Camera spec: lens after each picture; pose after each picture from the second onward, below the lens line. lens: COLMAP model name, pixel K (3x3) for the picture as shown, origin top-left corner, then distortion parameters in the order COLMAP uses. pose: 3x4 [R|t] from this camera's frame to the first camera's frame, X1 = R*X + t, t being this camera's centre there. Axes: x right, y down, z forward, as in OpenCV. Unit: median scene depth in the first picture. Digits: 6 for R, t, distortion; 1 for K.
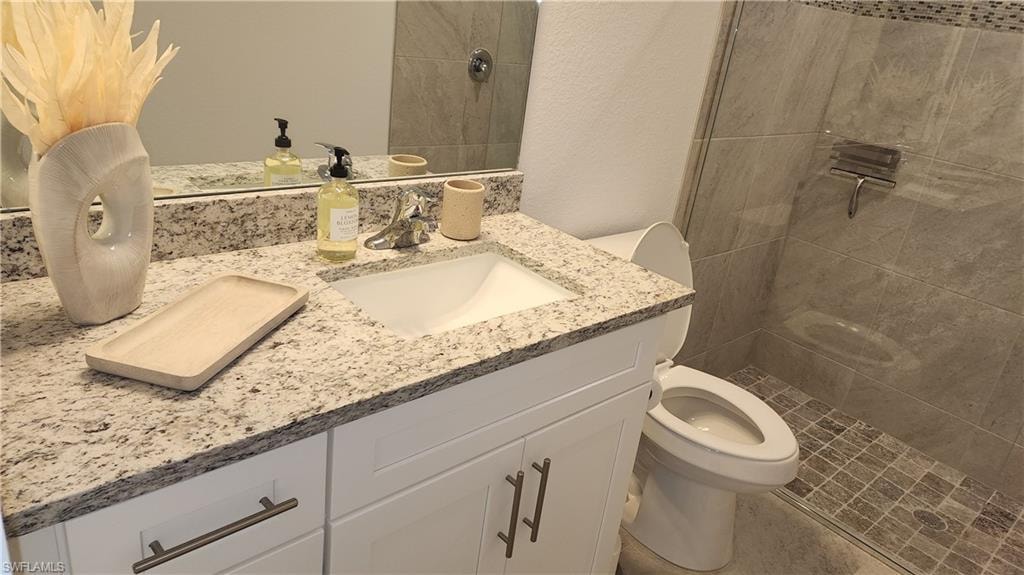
lens RADIAL K [[710.9, 0, 512.0], [0, 710.9, 287.5], [0, 0, 1]] dist [0.129401, -0.130212]
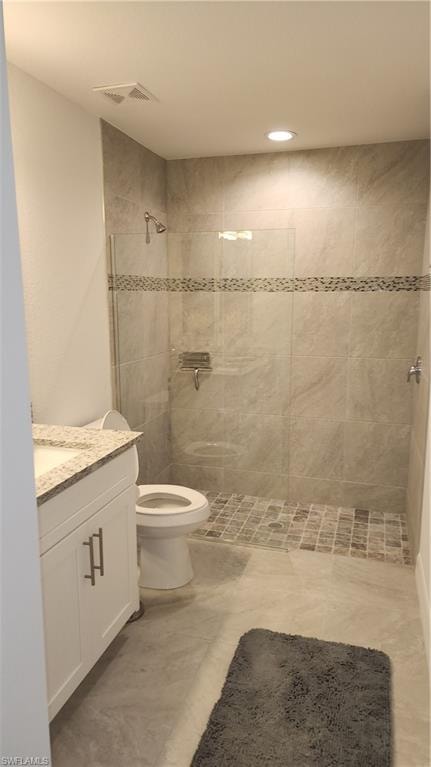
lens RADIAL K [[509.8, 0, 215.5], [0, 509.8, 383.5], [0, 0, 1]] dist [0.010727, -0.000861]
pose [[0.863245, -0.217779, 0.455391, -0.117742], [0.294788, 0.949823, -0.104575, 0.049157], [-0.409767, 0.224518, 0.884128, -0.245305]]
